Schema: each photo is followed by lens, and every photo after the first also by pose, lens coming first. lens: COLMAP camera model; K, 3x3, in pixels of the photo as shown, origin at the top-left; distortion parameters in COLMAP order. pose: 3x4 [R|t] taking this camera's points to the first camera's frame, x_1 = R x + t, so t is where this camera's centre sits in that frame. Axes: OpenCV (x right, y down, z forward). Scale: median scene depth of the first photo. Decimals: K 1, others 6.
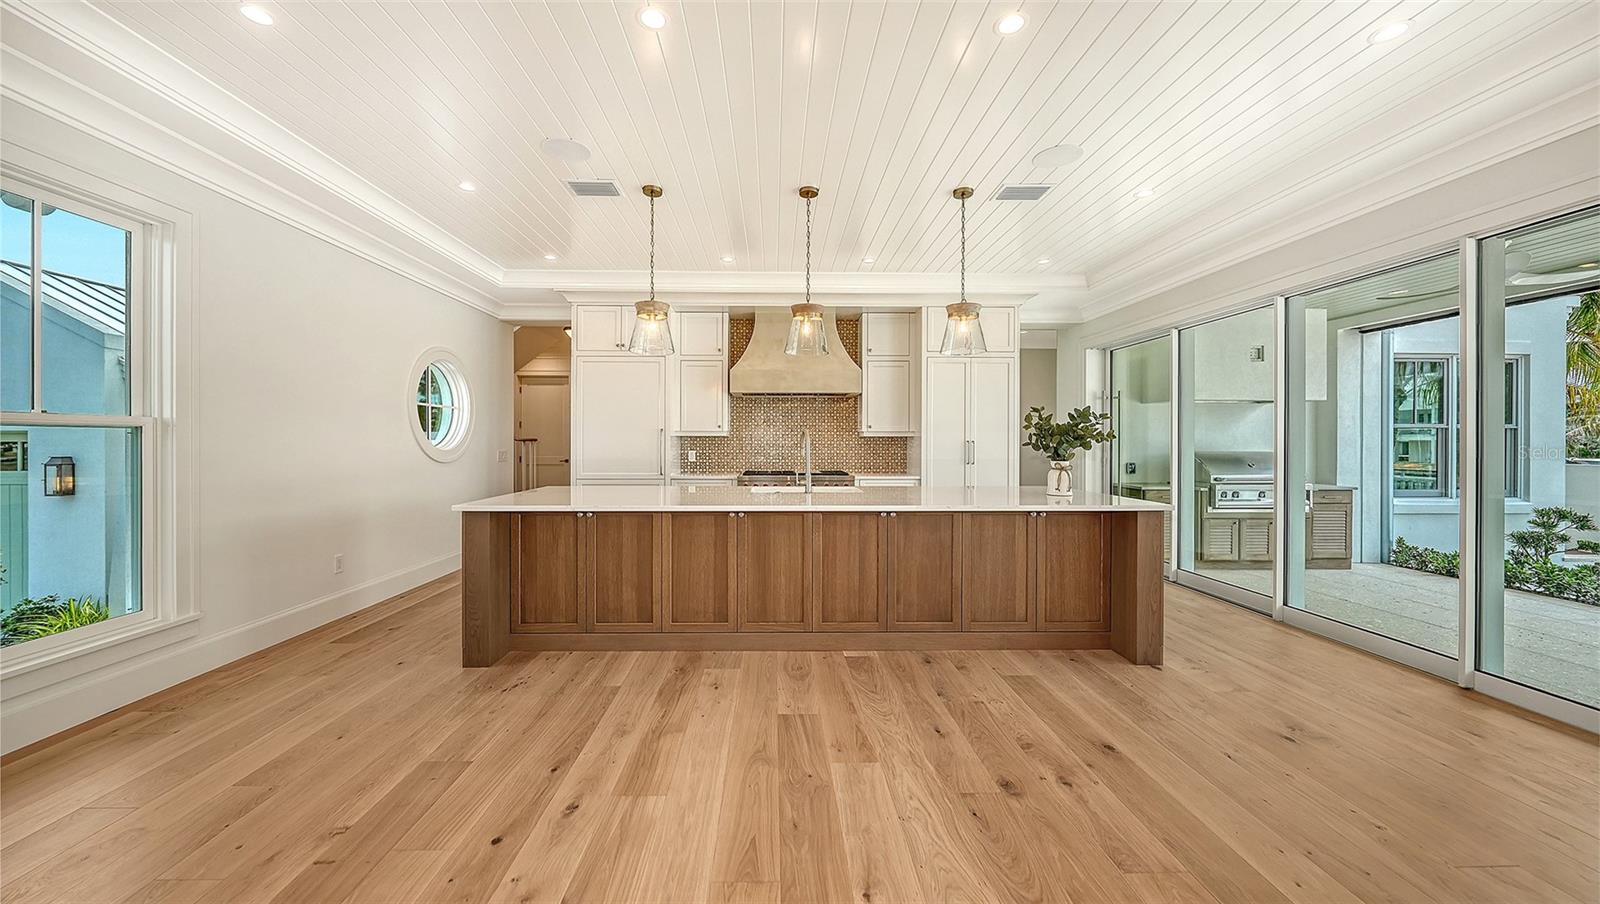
lens RADIAL K [[571.7, 0, 786.1], [0, 571.7, 443.9], [0, 0, 1]] dist [-0.001820, -0.000202]
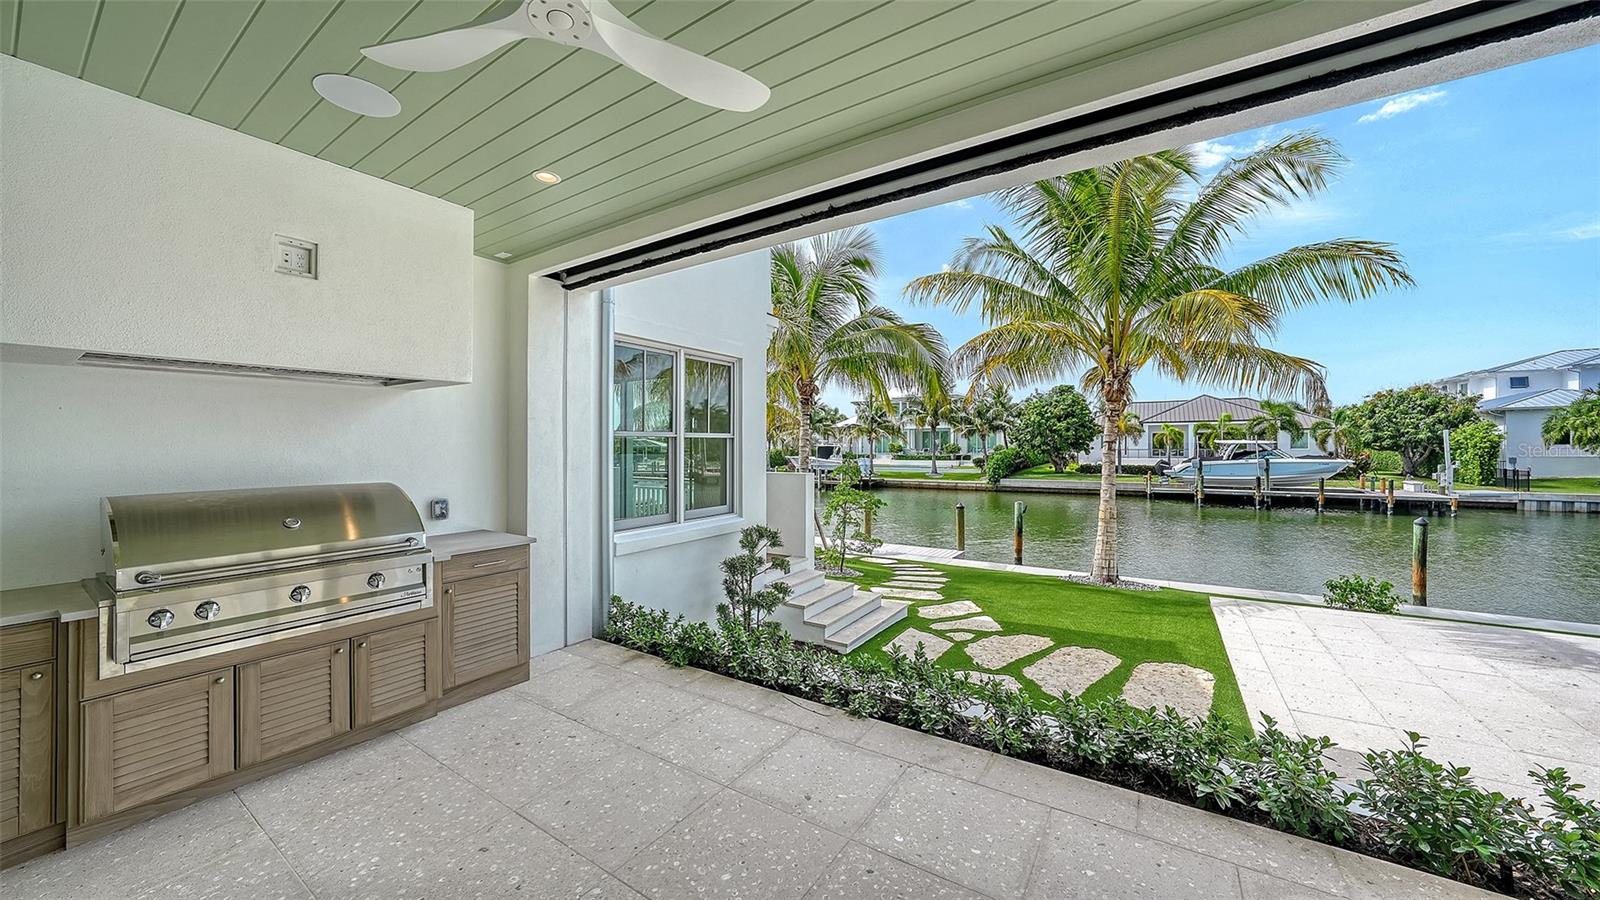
lens RADIAL K [[543.5, 0, 808.0], [0, 543.5, 452.7], [0, 0, 1]] dist [-0.015663, 0.000031]
pose [[0.554628, -0.017604, 0.831912, 0.710153], [0.011958, 0.999842, 0.013185, -0.014747], [-0.832012, 0.002635, 0.554751, 0.470978]]
